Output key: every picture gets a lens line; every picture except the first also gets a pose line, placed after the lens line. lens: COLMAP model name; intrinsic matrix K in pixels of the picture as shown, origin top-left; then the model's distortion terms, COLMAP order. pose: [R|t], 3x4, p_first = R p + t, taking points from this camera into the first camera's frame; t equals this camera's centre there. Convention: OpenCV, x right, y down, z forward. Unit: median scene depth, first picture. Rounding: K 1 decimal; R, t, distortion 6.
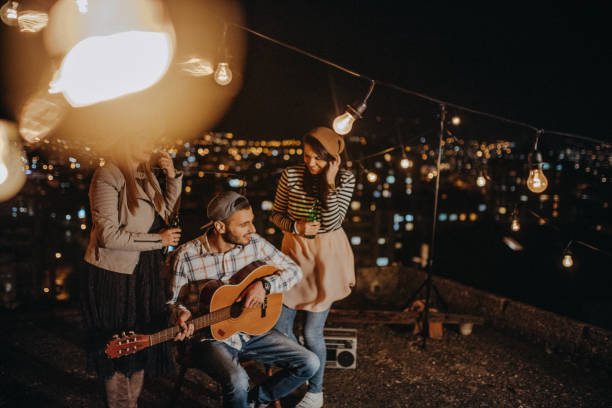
lens RADIAL K [[583.7, 0, 305.6], [0, 583.7, 203.9], [0, 0, 1]] dist [-0.034437, 0.000000]
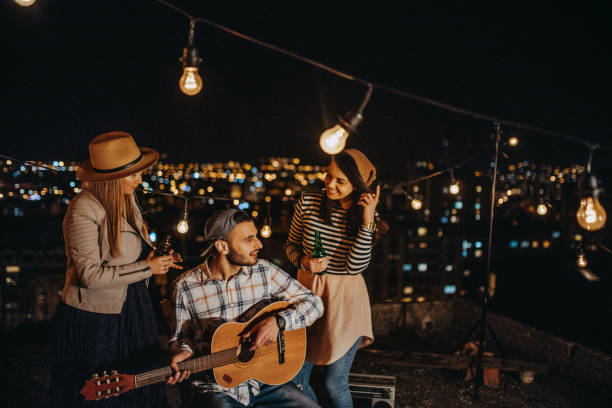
lens RADIAL K [[583.7, 0, 305.0], [0, 583.7, 200.6], [0, 0, 1]] dist [-0.034437, 0.000000]
pose [[0.993452, 0.002887, -0.114214, 0.032658], [-0.008425, 0.998810, -0.048032, -0.004997], [0.113940, 0.048679, 0.992294, 0.061647]]
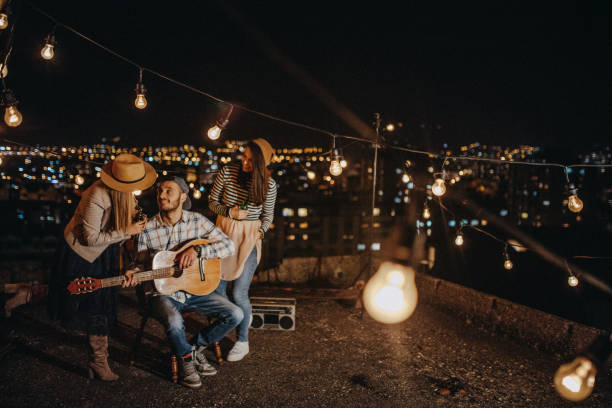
lens RADIAL K [[583.7, 0, 305.5], [0, 583.7, 202.6], [0, 0, 1]] dist [-0.034437, 0.000000]
pose [[0.999185, -0.008023, -0.039571, 0.101585], [0.007453, 0.999866, -0.014548, 0.019864], [0.039683, 0.014241, 0.999111, -0.147284]]
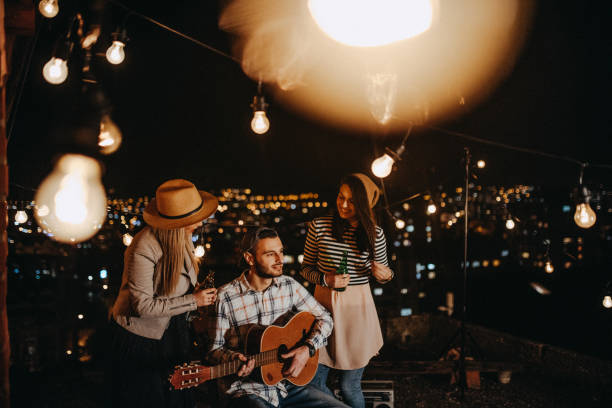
lens RADIAL K [[583.7, 0, 304.5], [0, 583.7, 202.9], [0, 0, 1]] dist [-0.034437, 0.000000]
pose [[0.998684, -0.039839, -0.032312, -0.010586], [0.036702, 0.995040, -0.092460, 0.003131], [0.035836, 0.091152, 0.995192, 0.003494]]
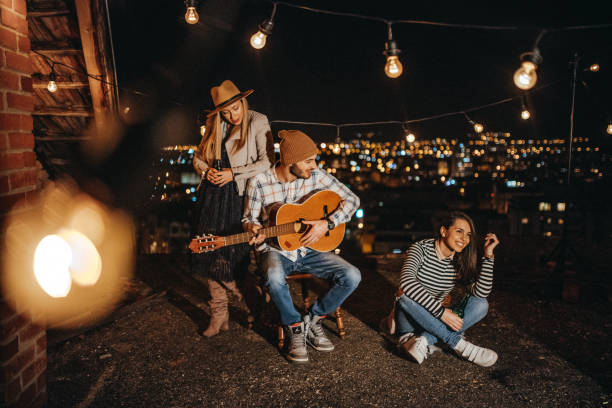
lens RADIAL K [[583.7, 0, 306.2], [0, 583.7, 198.8], [0, 0, 1]] dist [-0.034437, 0.000000]
pose [[0.893663, 0.003596, -0.448725, 0.202898], [-0.009080, 0.999908, -0.010071, 0.061447], [0.448647, 0.013074, 0.893613, -0.022666]]
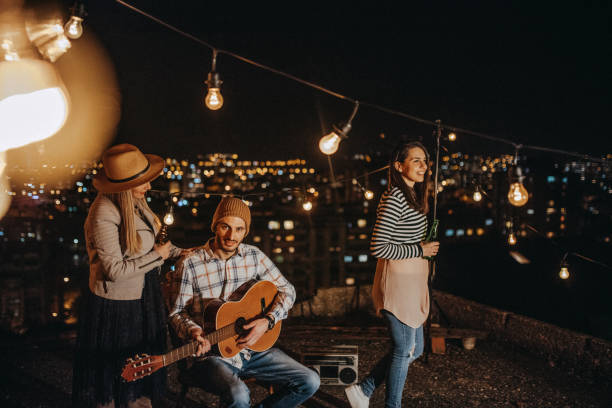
lens RADIAL K [[583.7, 0, 305.1], [0, 583.7, 202.0], [0, 0, 1]] dist [-0.034437, 0.000000]
pose [[0.999664, -0.023419, -0.011085, 0.008510], [0.023012, 0.999102, -0.035576, 0.000517], [0.011909, 0.035309, 0.999306, -0.009542]]
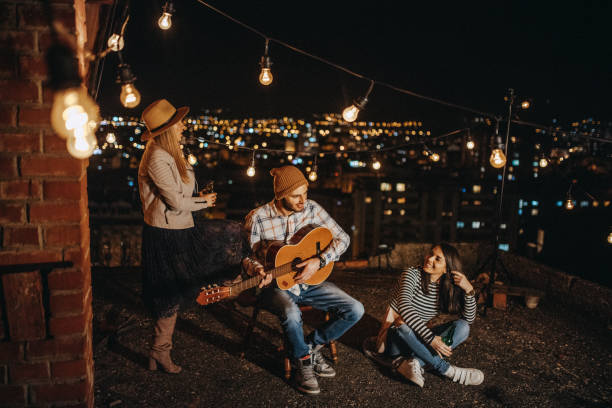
lens RADIAL K [[583.7, 0, 304.2], [0, 583.7, 201.3], [0, 0, 1]] dist [-0.034437, 0.000000]
pose [[0.978499, 0.026335, -0.204565, 0.066307], [-0.020585, 0.999332, 0.030185, 0.006454], [0.205223, -0.025325, 0.978388, -0.088943]]
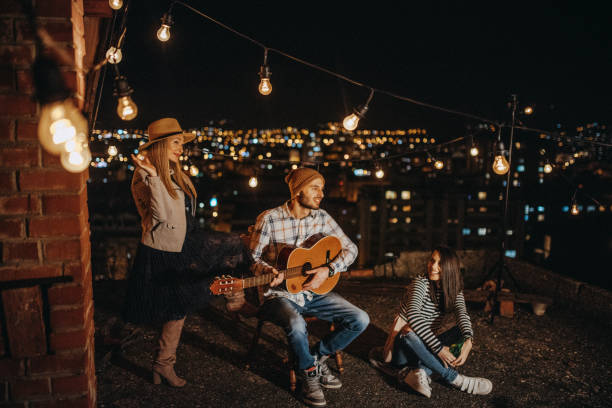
lens RADIAL K [[583.7, 0, 303.7], [0, 583.7, 201.7], [0, 0, 1]] dist [-0.034437, 0.000000]
pose [[0.976718, 0.007104, -0.214408, 0.067917], [-0.004012, 0.999882, 0.014853, 0.006084], [0.214488, -0.013647, 0.976631, -0.085070]]
